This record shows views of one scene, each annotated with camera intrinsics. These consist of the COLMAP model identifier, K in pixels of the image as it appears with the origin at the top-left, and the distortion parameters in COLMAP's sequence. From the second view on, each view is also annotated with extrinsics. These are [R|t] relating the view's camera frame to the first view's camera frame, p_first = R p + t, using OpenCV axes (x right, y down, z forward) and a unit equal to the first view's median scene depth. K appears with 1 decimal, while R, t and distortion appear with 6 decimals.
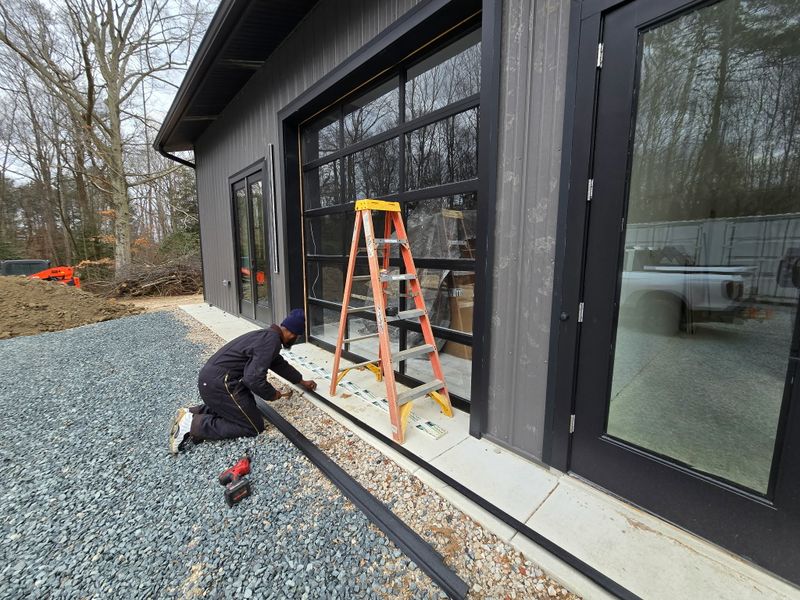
lens RADIAL K [[325.8, 0, 400.0], [0, 325.8, 300.0], [0, 0, 1]] dist [0.001538, -0.005468]
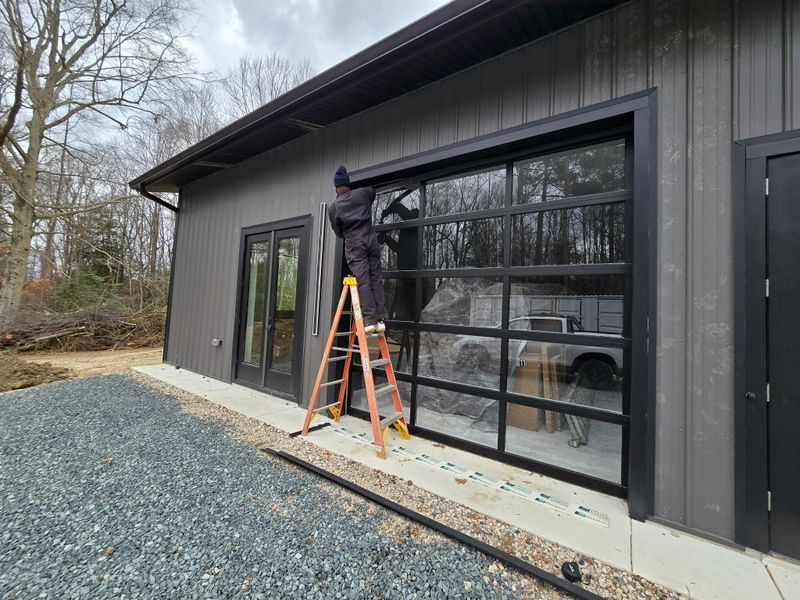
lens RADIAL K [[328.0, 0, 400.0], [0, 328.0, 300.0], [0, 0, 1]] dist [-0.003566, 0.000099]
pose [[0.974526, 0.054717, 0.217496, -0.441317], [-0.015298, 0.983741, -0.178940, -0.025742], [-0.223751, 0.171055, 0.959518, 0.068305]]
